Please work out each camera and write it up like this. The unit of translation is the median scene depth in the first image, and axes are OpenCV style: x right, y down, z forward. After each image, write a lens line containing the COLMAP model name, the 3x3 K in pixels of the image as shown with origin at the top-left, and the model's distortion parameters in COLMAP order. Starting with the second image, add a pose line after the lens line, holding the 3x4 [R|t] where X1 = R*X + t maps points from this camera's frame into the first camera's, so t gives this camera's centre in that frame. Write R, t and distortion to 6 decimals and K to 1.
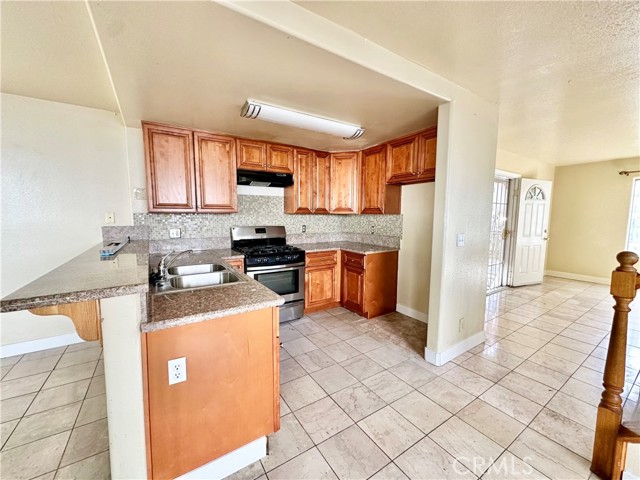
lens RADIAL K [[255.5, 0, 318.6], [0, 255.5, 240.8], [0, 0, 1]] dist [-0.002009, -0.000129]
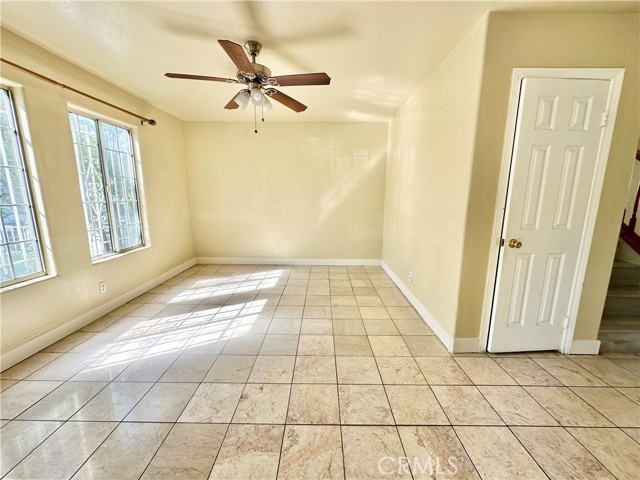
lens RADIAL K [[255.5, 0, 319.6], [0, 255.5, 239.3], [0, 0, 1]] dist [-0.002009, -0.000129]
pose [[-0.834905, -0.102447, 0.540775, 1.392089], [0.048198, 0.965141, 0.257254, -0.166607], [-0.548279, 0.240847, -0.800864, 1.978524]]
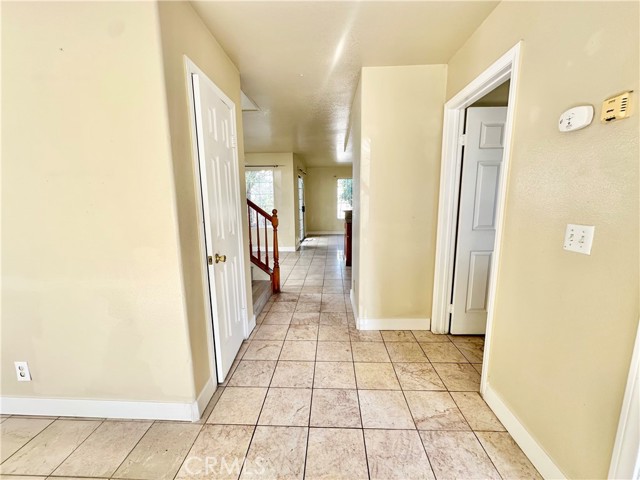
lens RADIAL K [[255.5, 0, 319.8], [0, 255.5, 239.9], [0, 0, 1]] dist [-0.002009, -0.000129]
pose [[-0.585089, 0.134245, -0.799781, 1.736521], [-0.063661, 0.975557, 0.210322, -0.143815], [0.808466, 0.173972, -0.562242, 1.642095]]
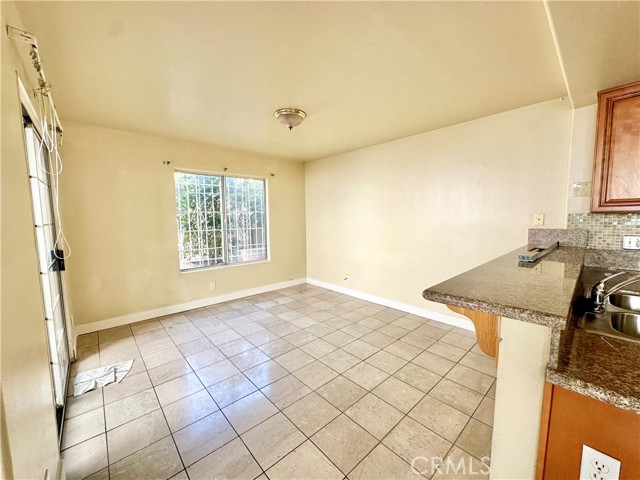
lens RADIAL K [[255.5, 0, 318.4], [0, 255.5, 240.5], [0, 0, 1]] dist [-0.002009, -0.000129]
pose [[0.162504, 0.081477, -0.983338, -0.047991], [-0.084296, 0.994088, 0.068437, -0.012600], [0.983101, 0.071770, 0.168411, 0.086409]]
